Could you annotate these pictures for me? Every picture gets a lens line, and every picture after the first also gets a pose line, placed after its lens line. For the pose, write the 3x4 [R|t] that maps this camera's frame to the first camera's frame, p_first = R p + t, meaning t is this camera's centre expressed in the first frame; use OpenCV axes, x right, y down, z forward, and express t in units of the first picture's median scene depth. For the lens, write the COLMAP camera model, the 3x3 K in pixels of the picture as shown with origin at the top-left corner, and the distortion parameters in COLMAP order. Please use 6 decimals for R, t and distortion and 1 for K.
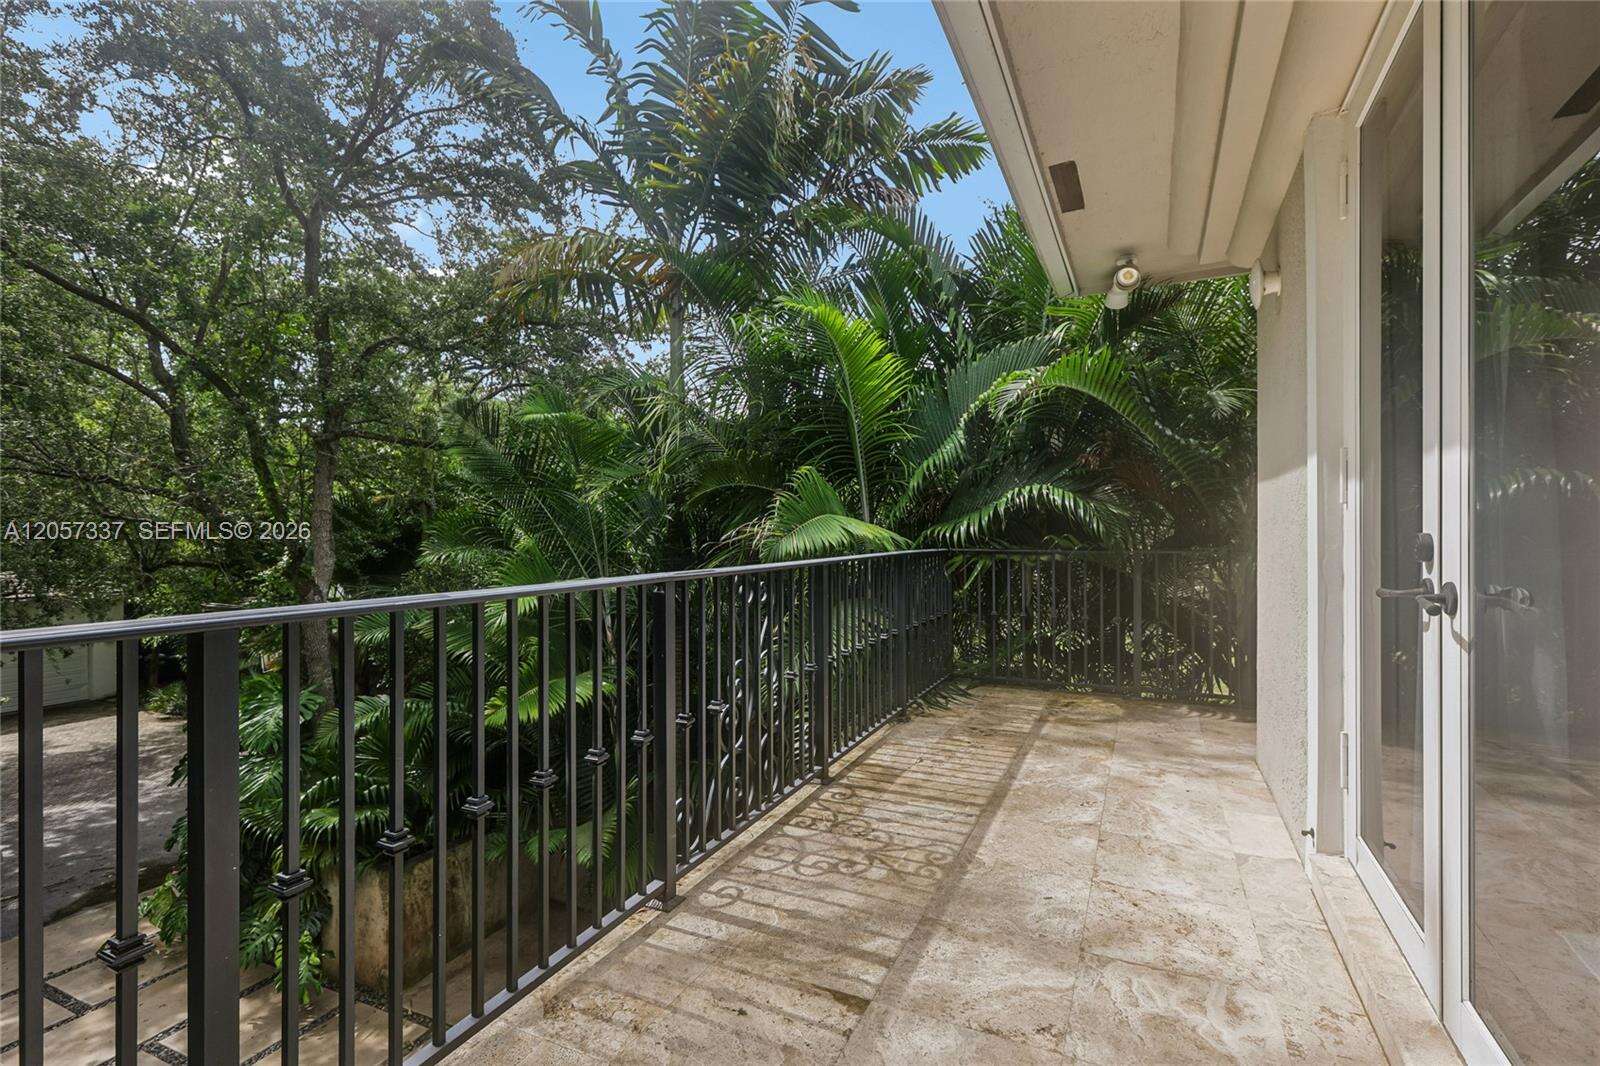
lens RADIAL K [[733.2, 0, 798.1], [0, 733.2, 538.9], [0, 0, 1]] dist [0.000221, 0.001574]
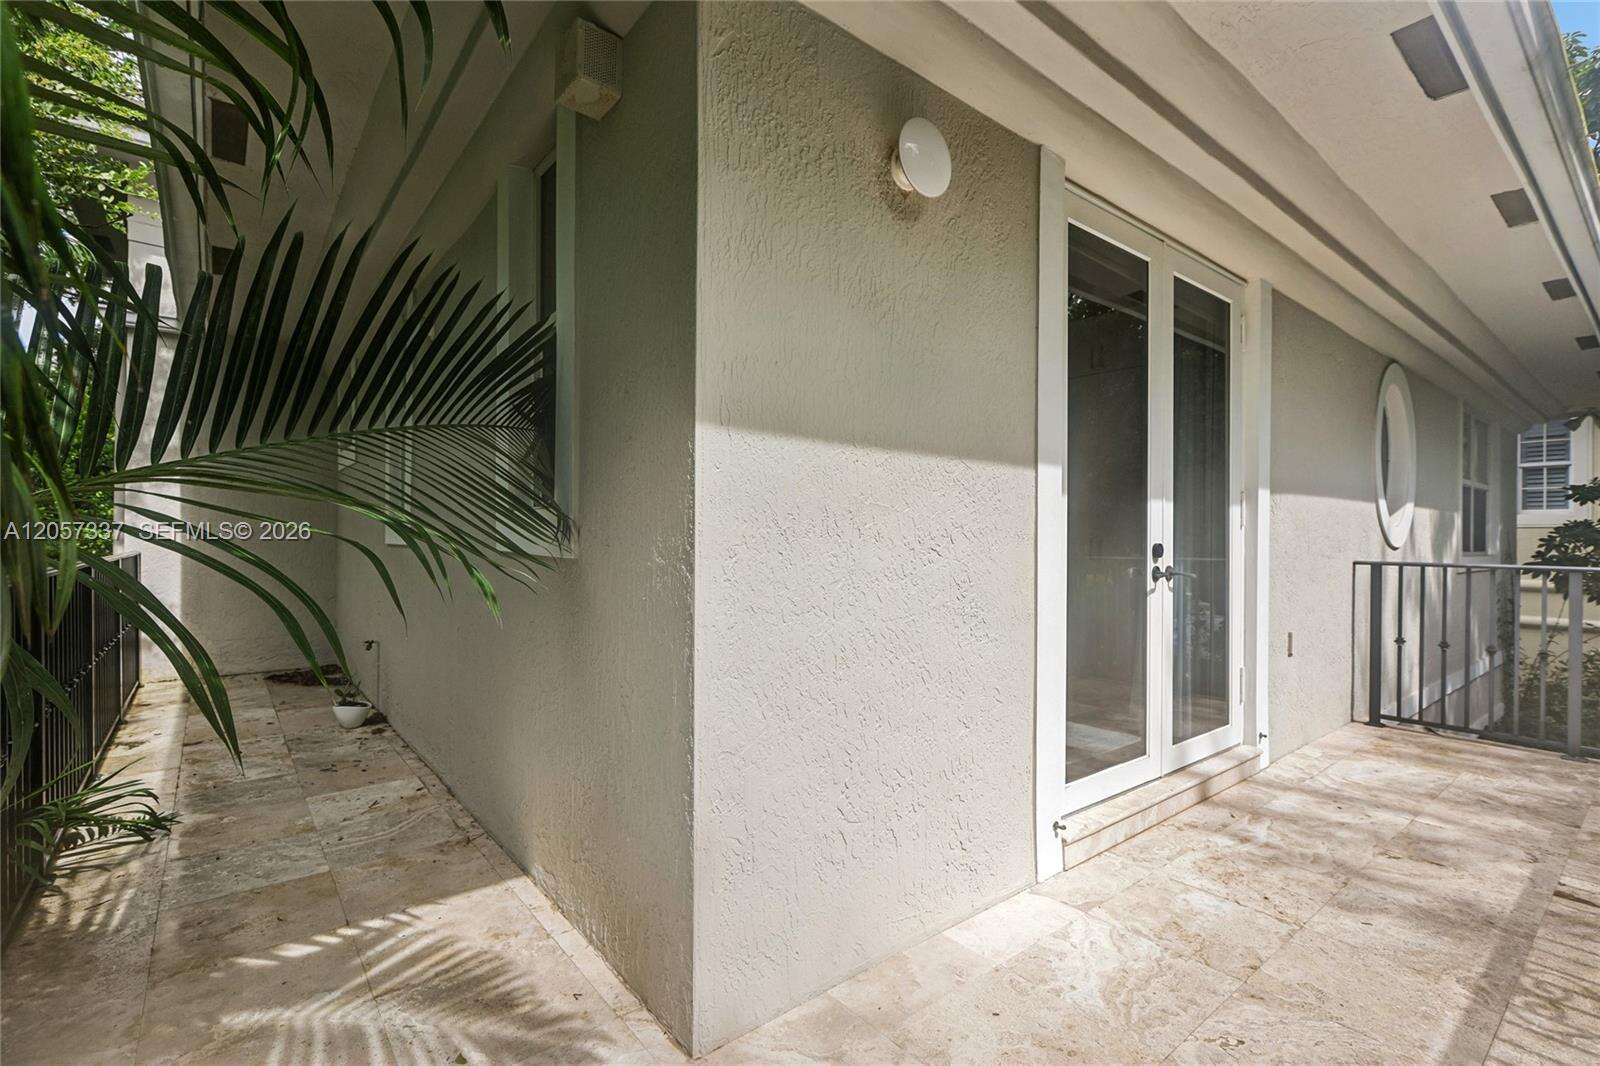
lens RADIAL K [[733.2, 0, 798.1], [0, 733.2, 538.9], [0, 0, 1]] dist [0.000221, 0.001574]
pose [[-0.904868, -0.003010, 0.425681, 0.632280], [-0.002408, 0.999995, 0.001951, -0.021115], [-0.425685, 0.000741, -0.904871, 2.288425]]
